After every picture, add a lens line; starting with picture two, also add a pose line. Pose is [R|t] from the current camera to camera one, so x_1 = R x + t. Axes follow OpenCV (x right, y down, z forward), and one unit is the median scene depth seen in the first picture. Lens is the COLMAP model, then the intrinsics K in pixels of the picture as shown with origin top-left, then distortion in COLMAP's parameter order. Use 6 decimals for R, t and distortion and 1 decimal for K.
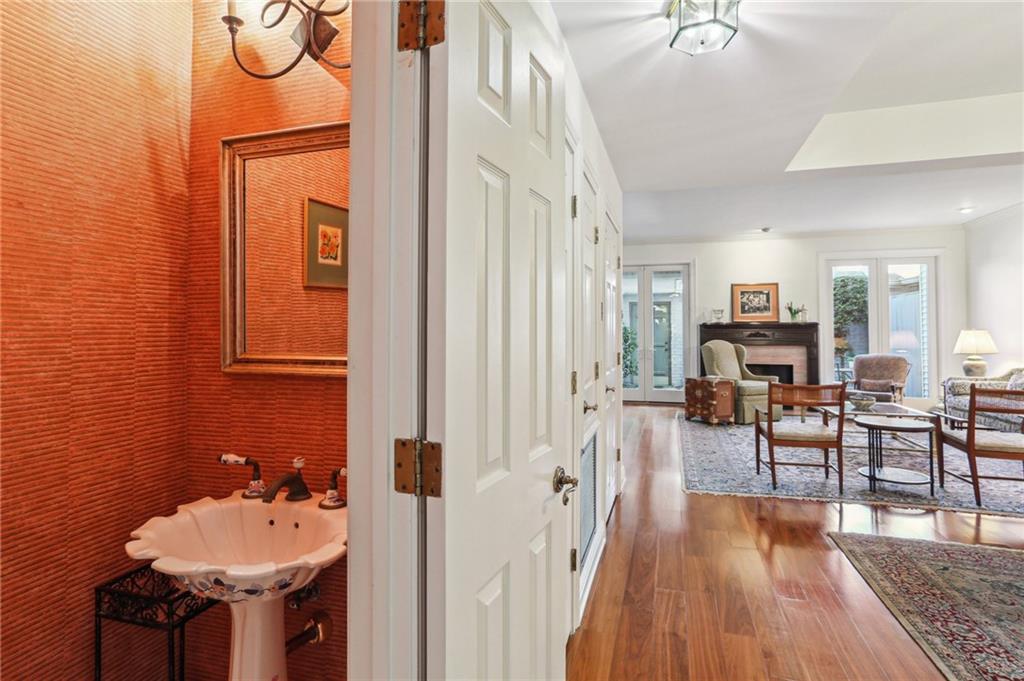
lens RADIAL K [[512.1, 0, 506.7], [0, 512.1, 320.9], [0, 0, 1]] dist [-0.022279, 0.001114]
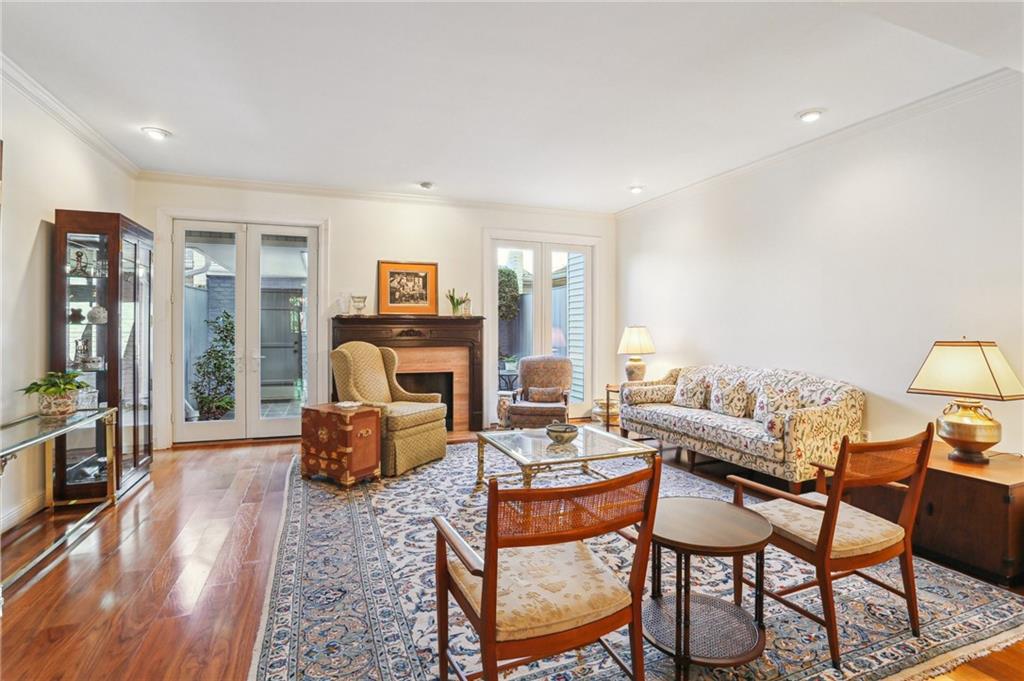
lens RADIAL K [[512.1, 0, 506.7], [0, 512.1, 320.9], [0, 0, 1]] dist [-0.022279, 0.001114]
pose [[0.785230, 0.009609, 0.619130, 0.155430], [-0.014398, 0.999893, 0.002741, 0.006768], [-0.619037, -0.011067, 0.785284, 0.360248]]
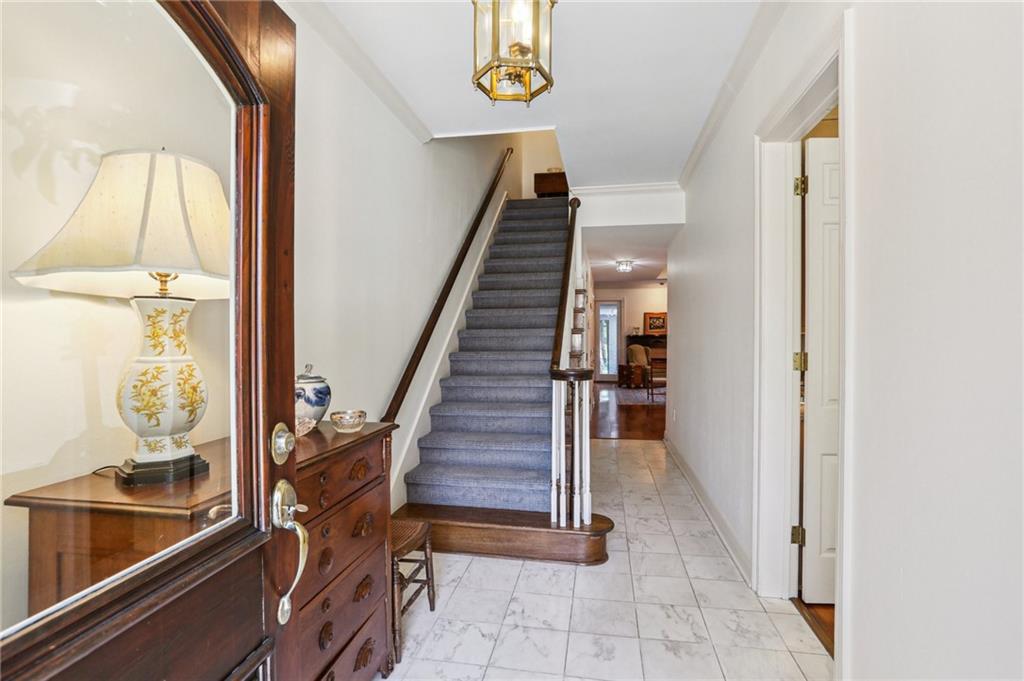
lens RADIAL K [[512.1, 0, 506.7], [0, 512.1, 320.9], [0, 0, 1]] dist [-0.022279, 0.001114]
pose [[0.992564, 0.010031, 0.121308, -0.256700], [-0.008496, 0.999877, -0.013163, -0.018049], [-0.121426, 0.012035, 0.992528, -0.730811]]
